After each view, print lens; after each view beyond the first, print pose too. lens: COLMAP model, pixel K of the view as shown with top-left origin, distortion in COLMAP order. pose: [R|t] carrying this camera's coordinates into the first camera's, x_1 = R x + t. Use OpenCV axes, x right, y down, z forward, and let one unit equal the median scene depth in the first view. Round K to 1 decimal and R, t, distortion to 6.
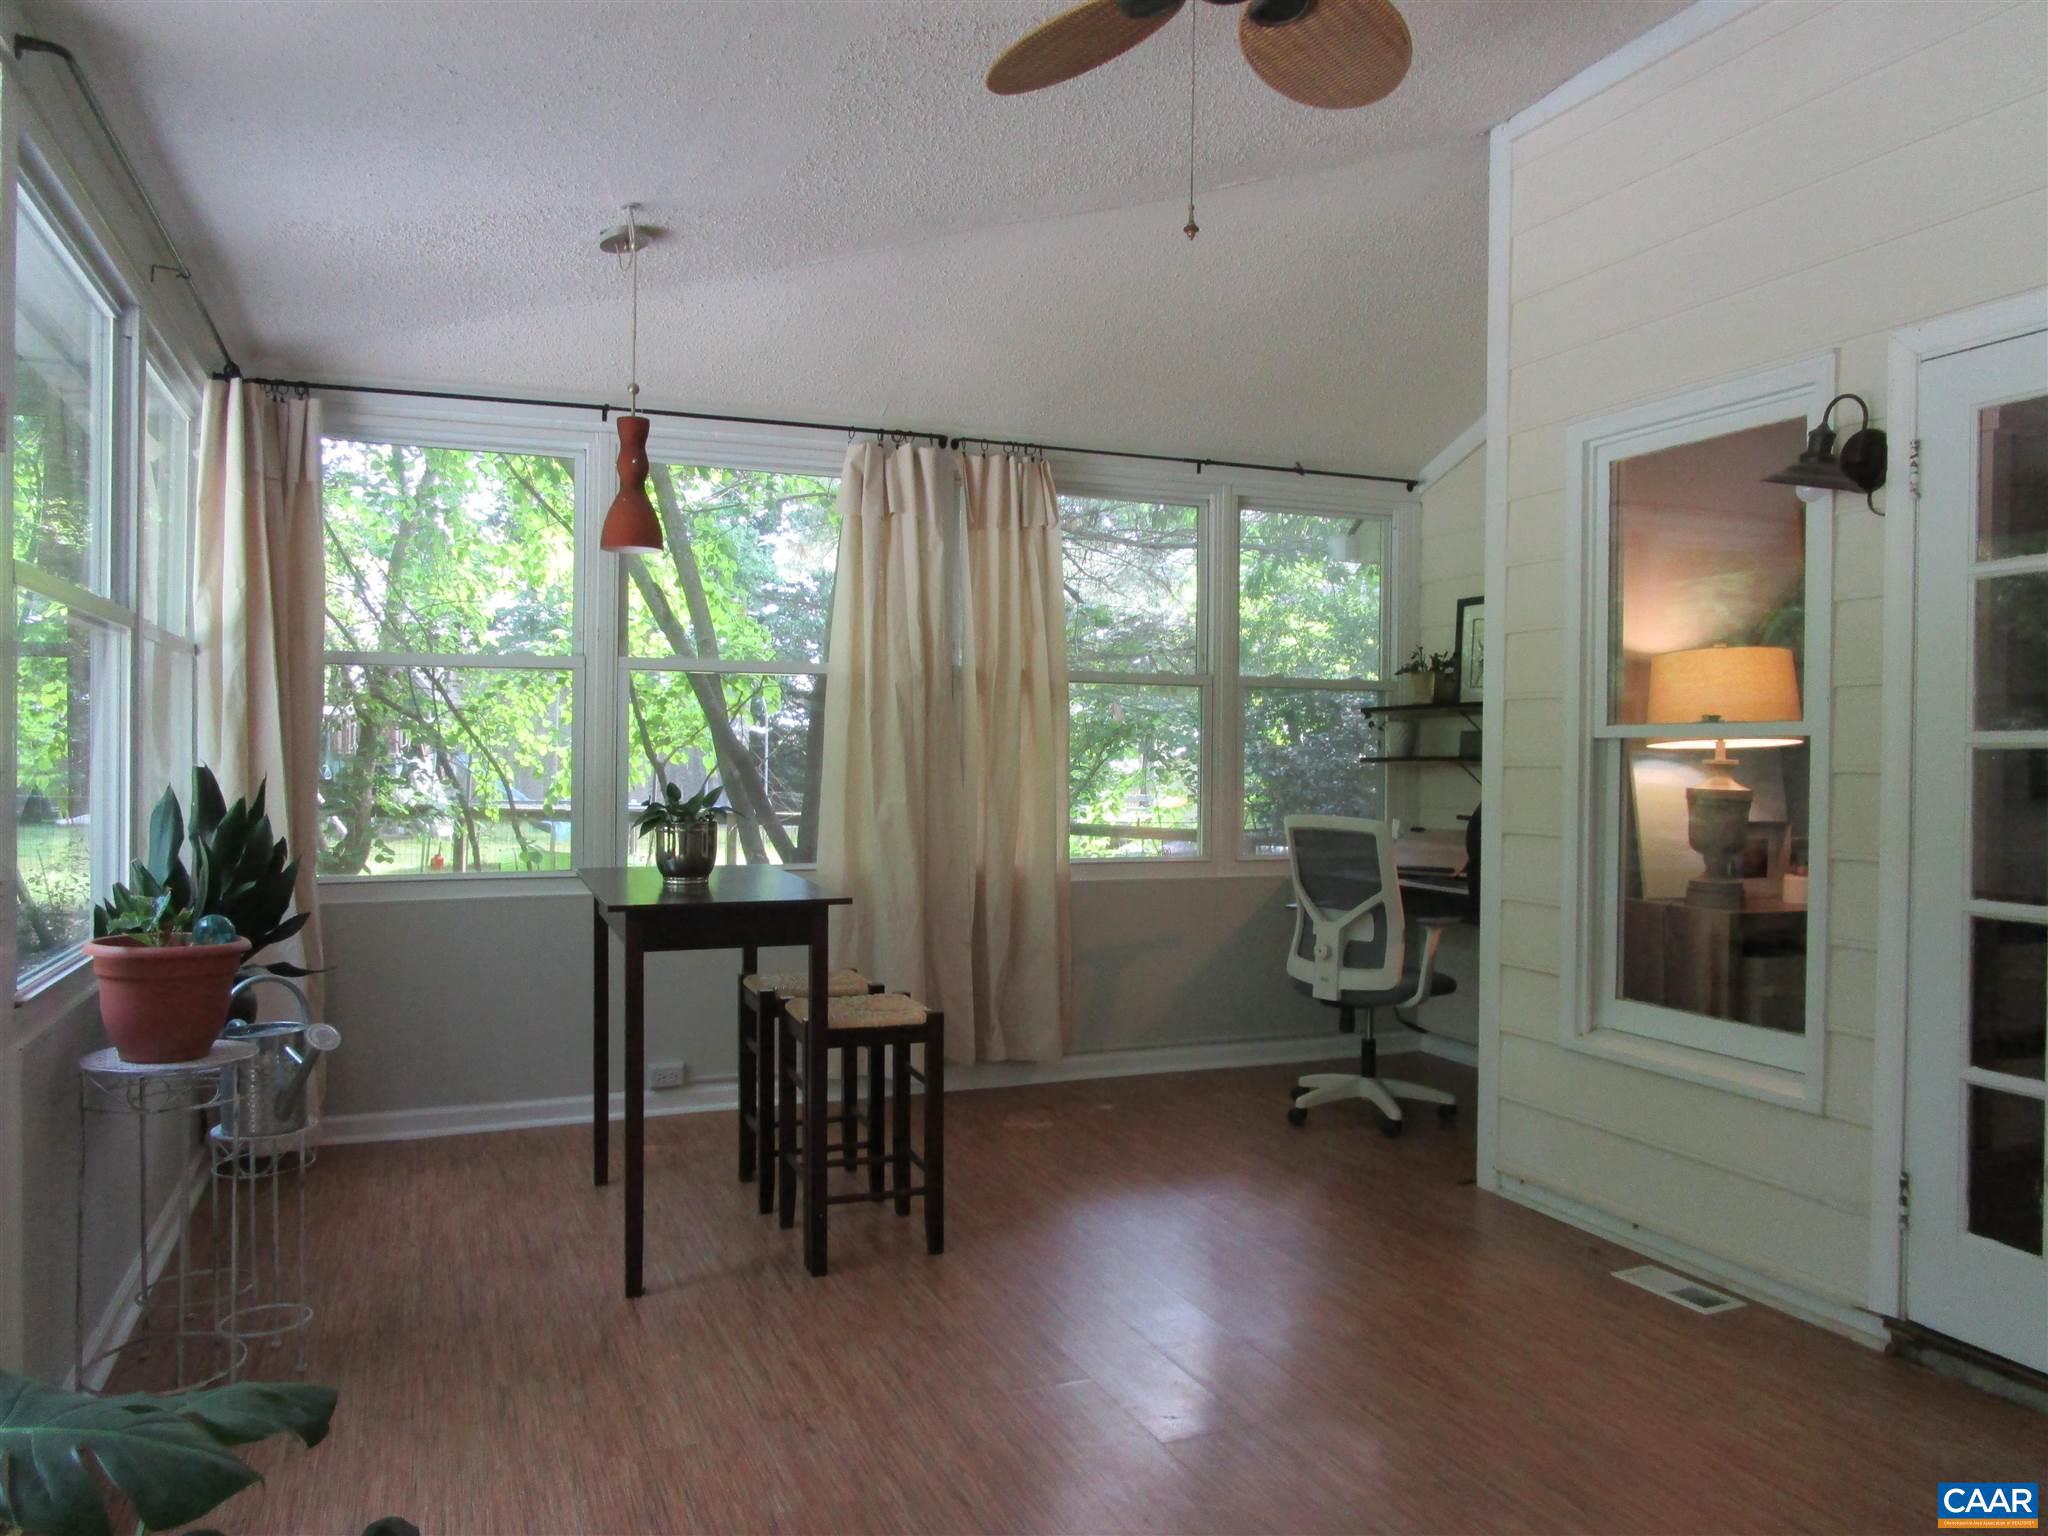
lens RADIAL K [[1457.2, 0, 1027.0], [0, 1457.2, 763.4], [0, 0, 1]] dist [-0.025224, 0.017534]
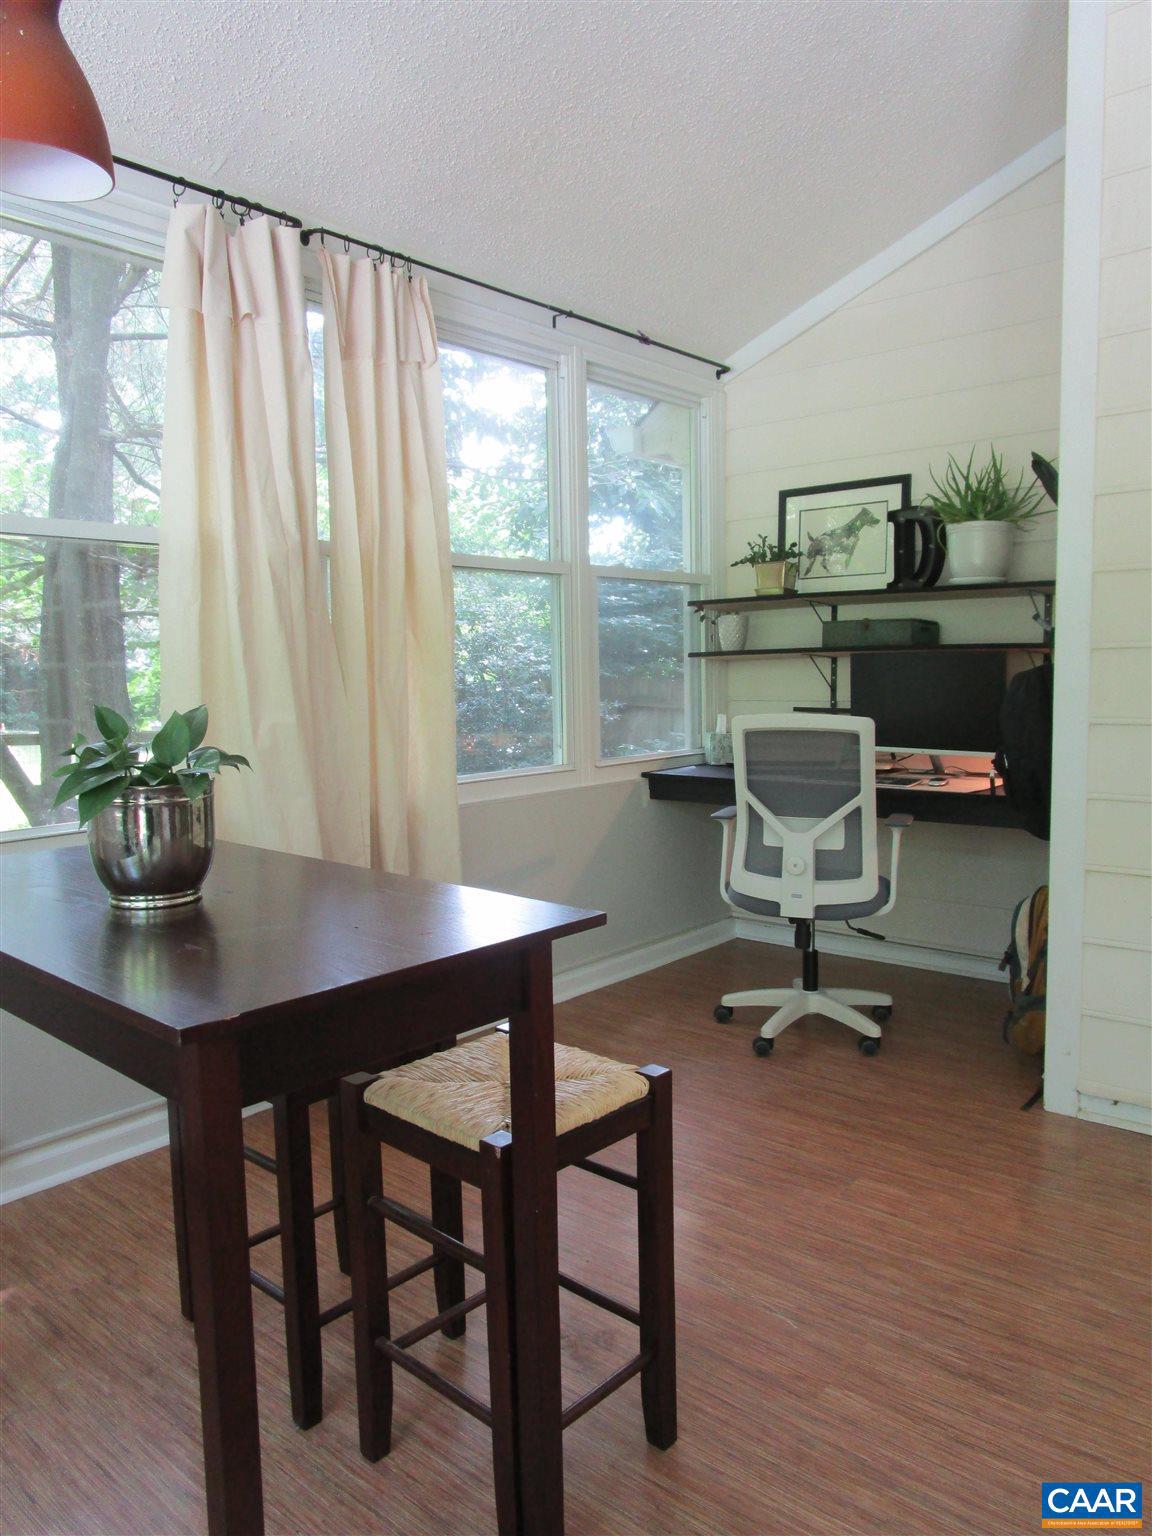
lens RADIAL K [[1092.9, 0, 577.2], [0, 1092.9, 760.2], [0, 0, 1]] dist [-0.025224, 0.017534]
pose [[0.883239, -0.064967, 0.464401, -0.209025], [0.024761, 0.995436, 0.092163, -0.001010], [-0.468269, -0.069903, 0.880817, 0.440251]]
